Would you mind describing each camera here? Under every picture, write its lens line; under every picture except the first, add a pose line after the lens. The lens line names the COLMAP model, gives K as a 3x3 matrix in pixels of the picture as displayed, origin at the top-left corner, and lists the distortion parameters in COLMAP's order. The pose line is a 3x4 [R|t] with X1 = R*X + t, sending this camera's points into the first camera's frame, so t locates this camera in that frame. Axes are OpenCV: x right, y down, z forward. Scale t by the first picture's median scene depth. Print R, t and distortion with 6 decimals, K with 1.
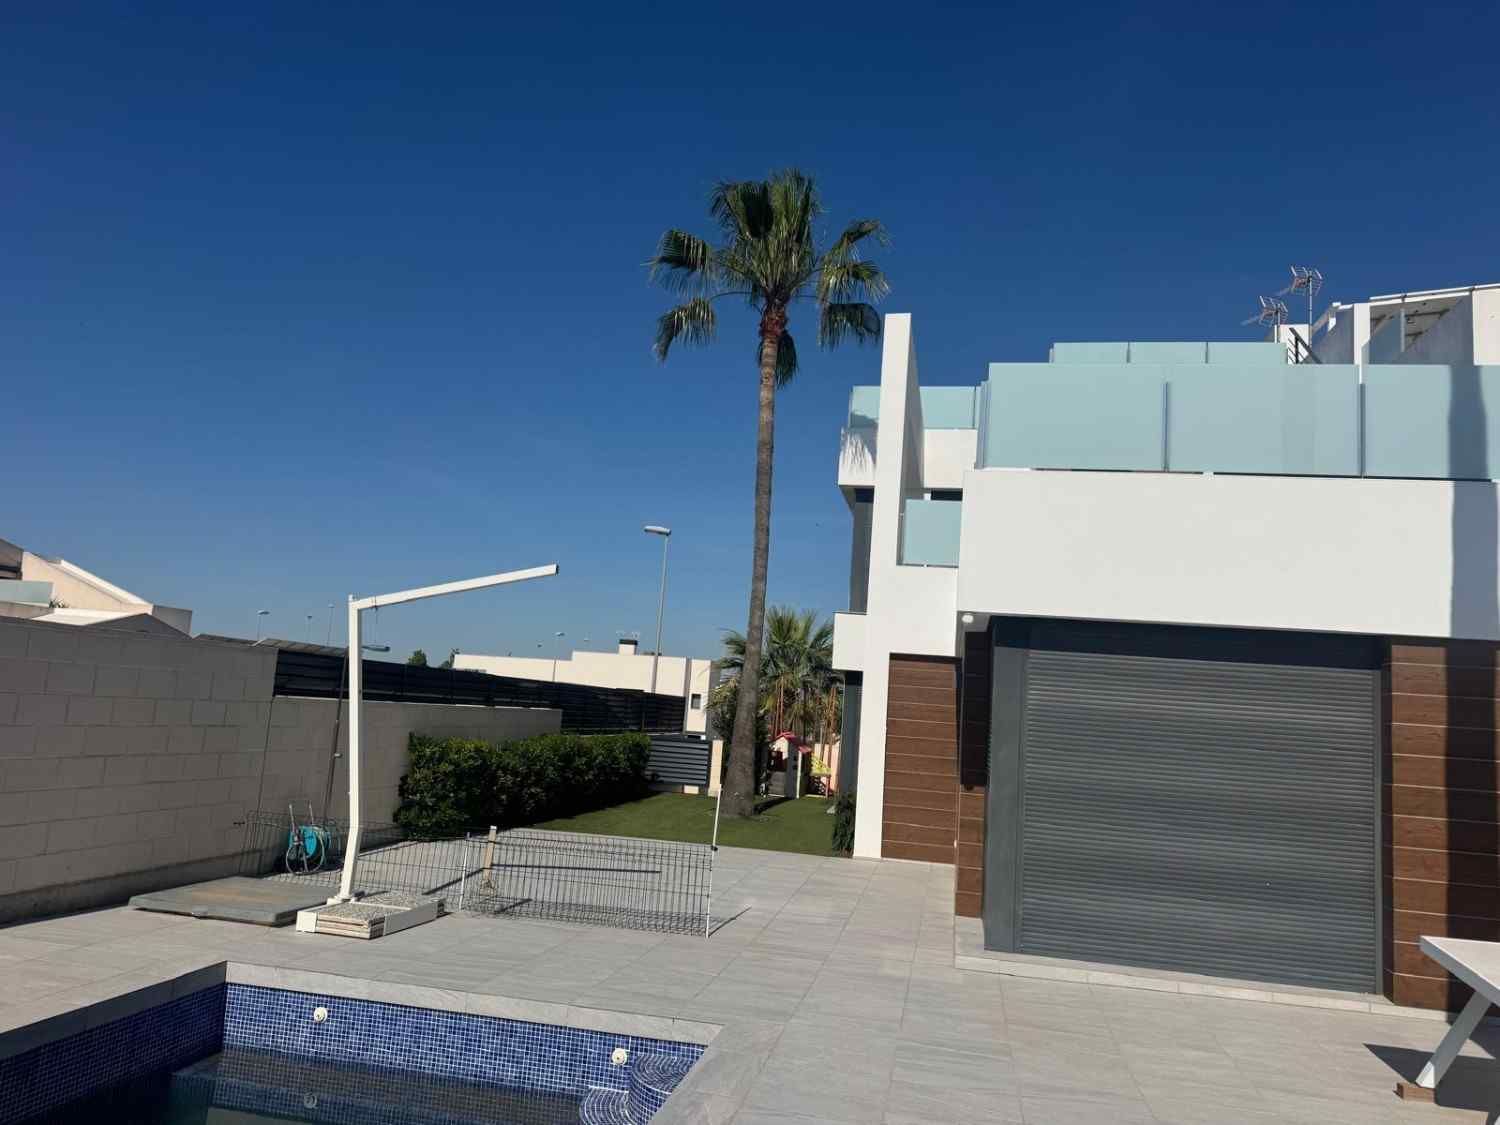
lens RADIAL K [[1037.2, 0, 768.3], [0, 1037.2, 568.2], [0, 0, 1]] dist [0.096559, -0.136428]
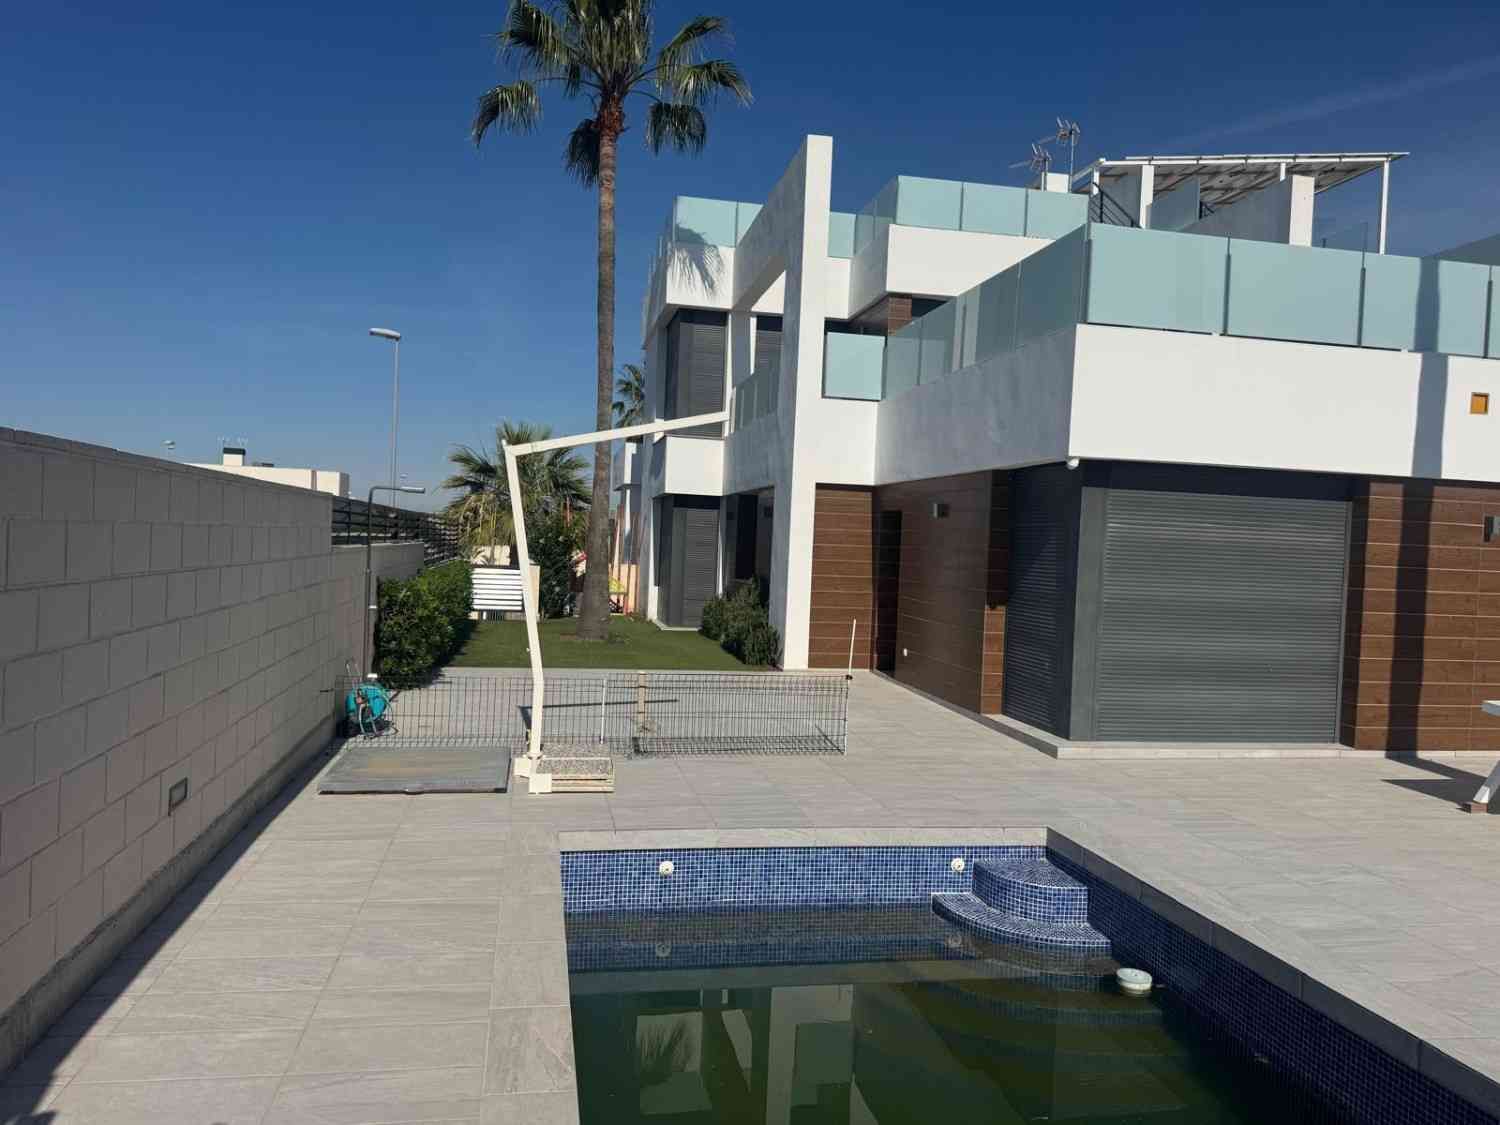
lens RADIAL K [[1031.8, 0, 758.3], [0, 1031.8, 566.2], [0, 0, 1]] dist [0.137758, -0.238521]
pose [[0.930094, -0.040462, 0.365087, -0.529943], [-0.026844, 0.983769, 0.177419, -0.031230], [-0.366340, -0.174816, 0.913911, 0.080319]]
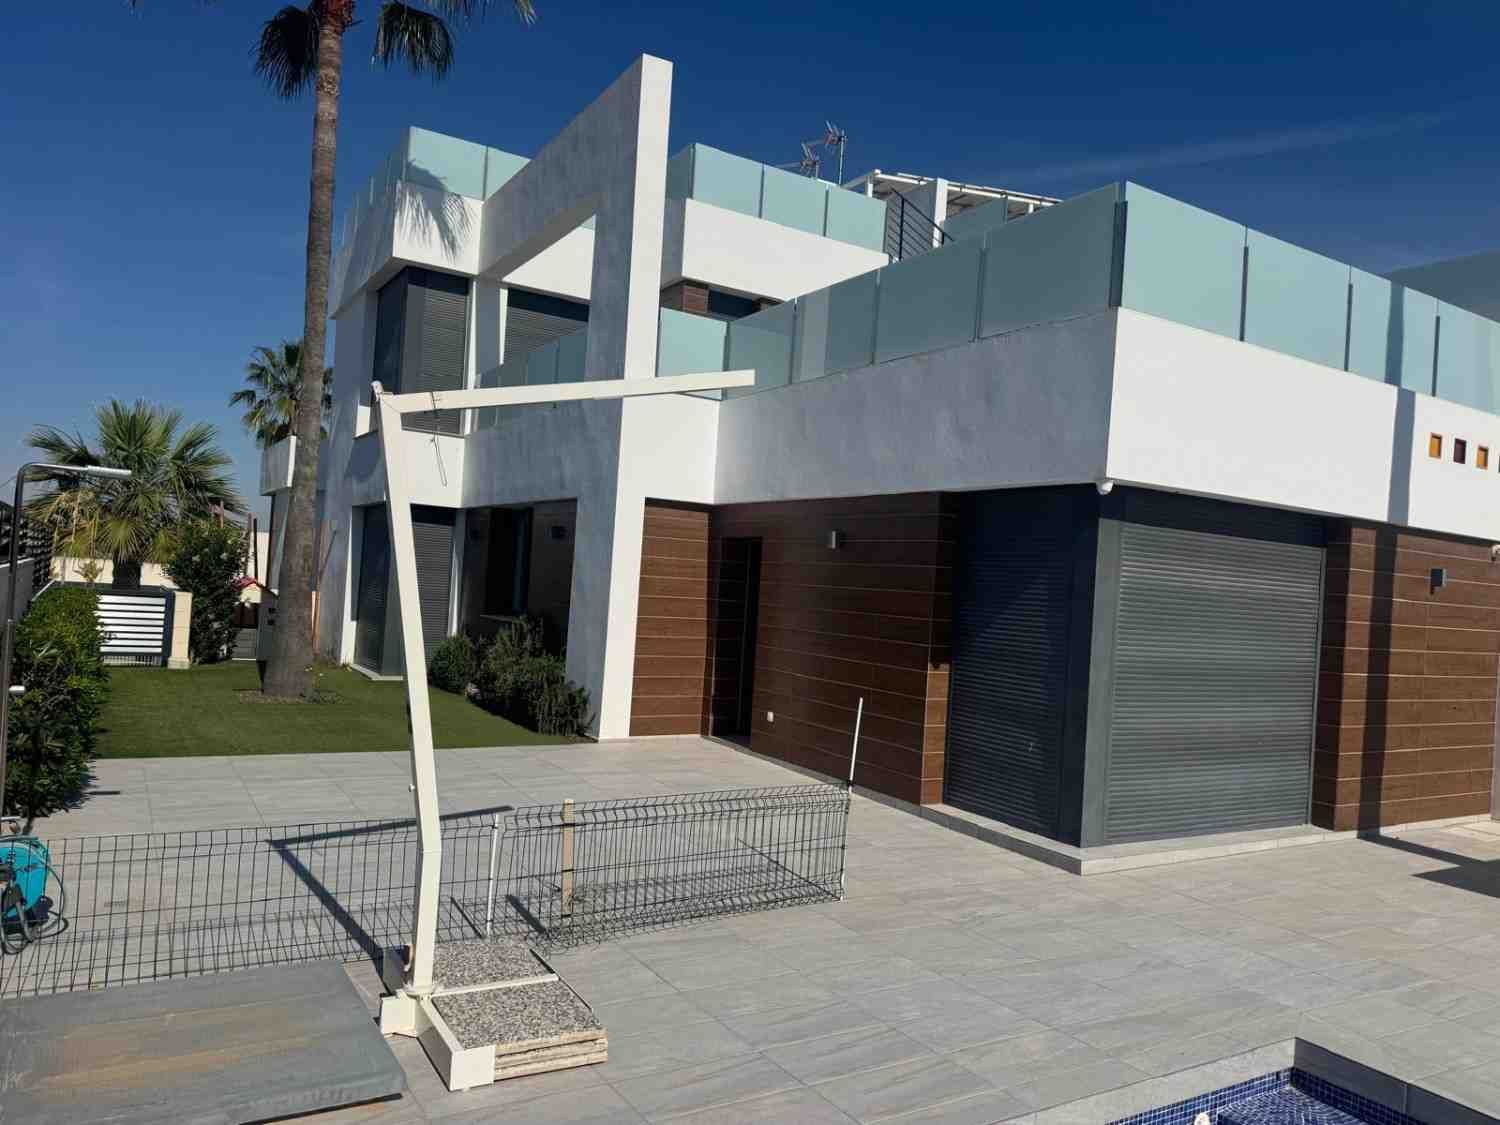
lens RADIAL K [[1037.2, 0, 768.3], [0, 1037.2, 568.2], [0, 0, 1]] dist [0.096559, -0.136428]
pose [[0.745698, -0.012690, 0.666163, -0.586820], [-0.103844, 0.985387, 0.135013, 0.026417], [-0.658142, -0.169856, 0.733483, 0.531291]]
